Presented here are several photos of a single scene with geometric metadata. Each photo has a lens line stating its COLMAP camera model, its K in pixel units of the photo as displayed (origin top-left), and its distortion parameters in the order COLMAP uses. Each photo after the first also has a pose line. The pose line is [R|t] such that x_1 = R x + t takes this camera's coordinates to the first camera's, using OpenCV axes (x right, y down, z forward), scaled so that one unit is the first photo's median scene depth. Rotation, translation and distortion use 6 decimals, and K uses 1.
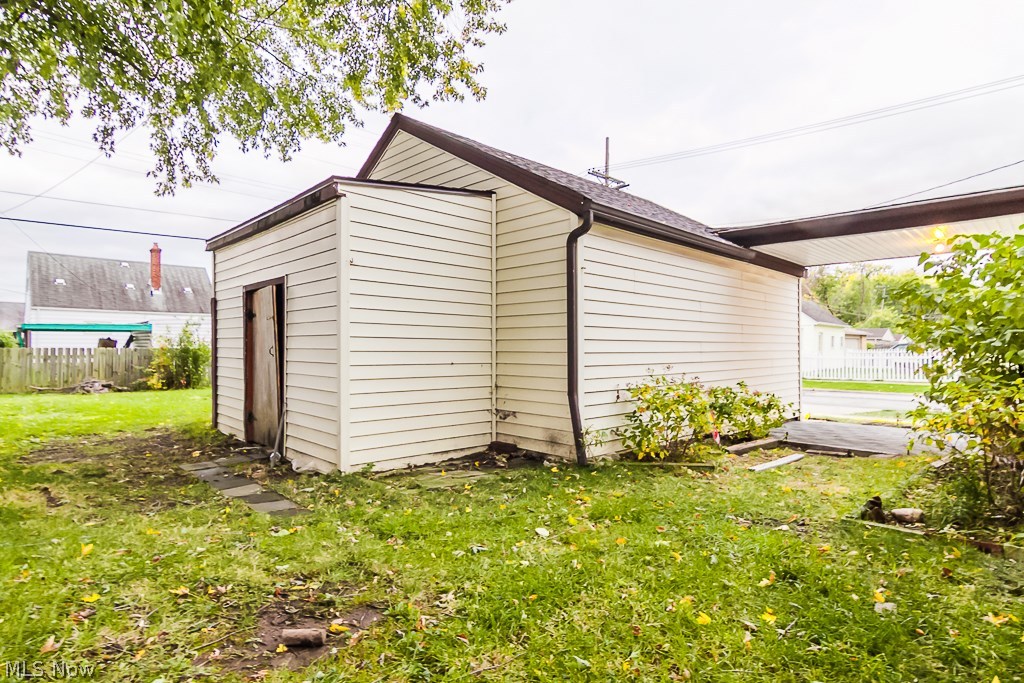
lens RADIAL K [[532.0, 0, 510.1], [0, 532.0, 343.5], [0, 0, 1]] dist [0.000761, 0.000892]
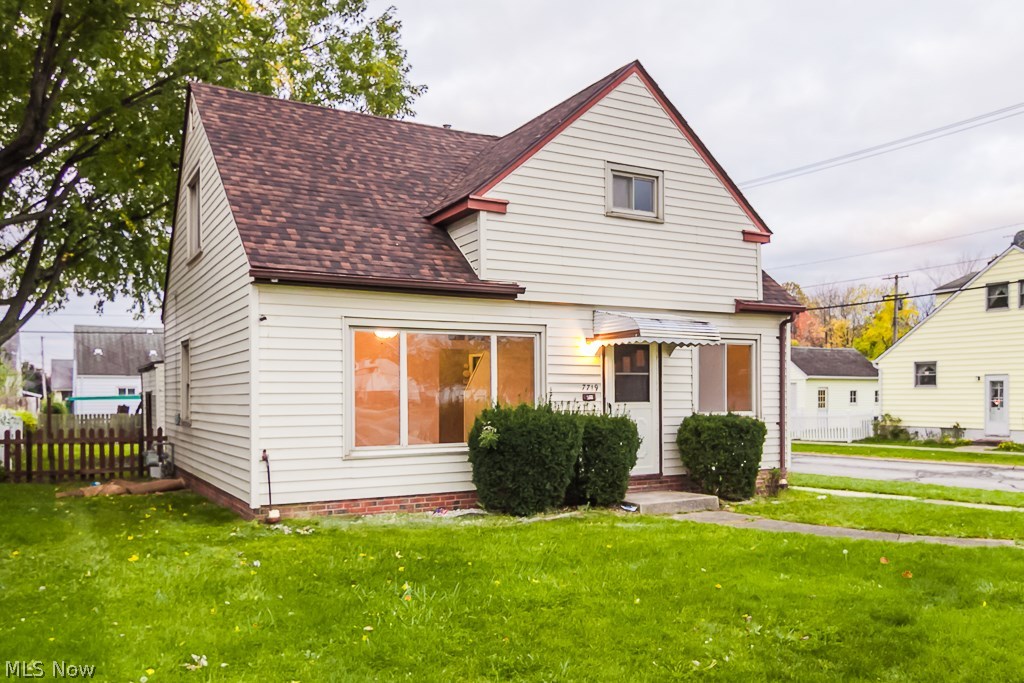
lens RADIAL K [[805.0, 0, 510.4], [0, 805.0, 403.1], [0, 0, 1]] dist [-0.009414, -0.003147]
pose [[0.969846, -0.006182, -0.243641, 0.422628], [0.009810, 0.999858, 0.013680, -0.020976], [0.243522, -0.015657, 0.969769, -0.446308]]
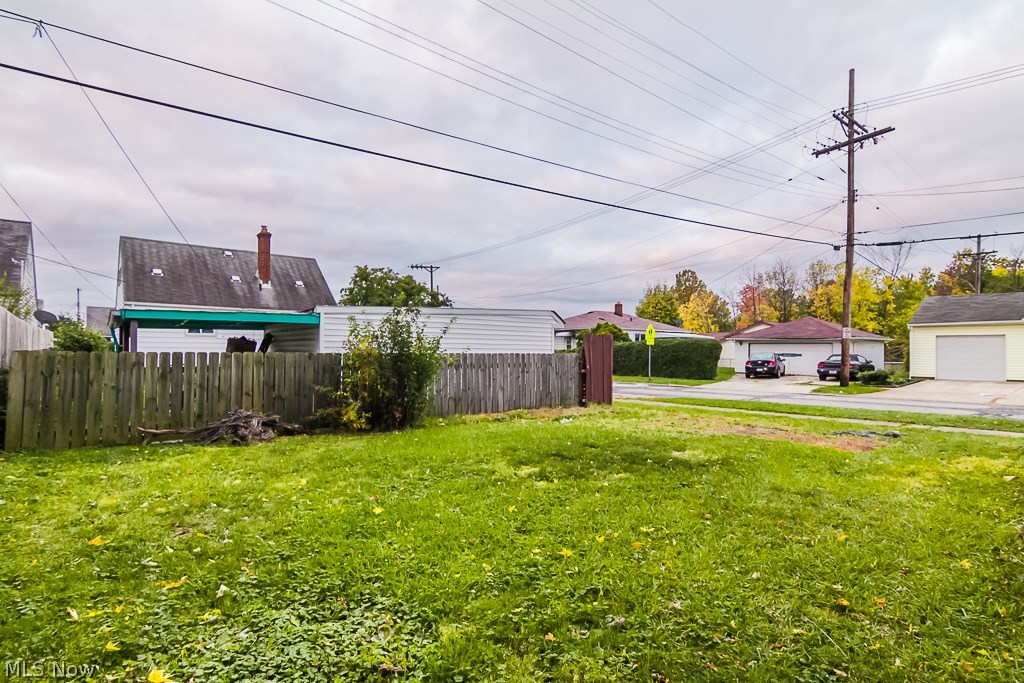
lens RADIAL K [[515.8, 0, 509.4], [0, 515.8, 348.3], [0, 0, 1]] dist [0.001618, 0.000932]
pose [[0.996599, 0.000738, -0.082400, -0.240911], [-0.001000, 0.999995, -0.003142, 0.002723], [0.082397, 0.003214, 0.996594, 0.255492]]
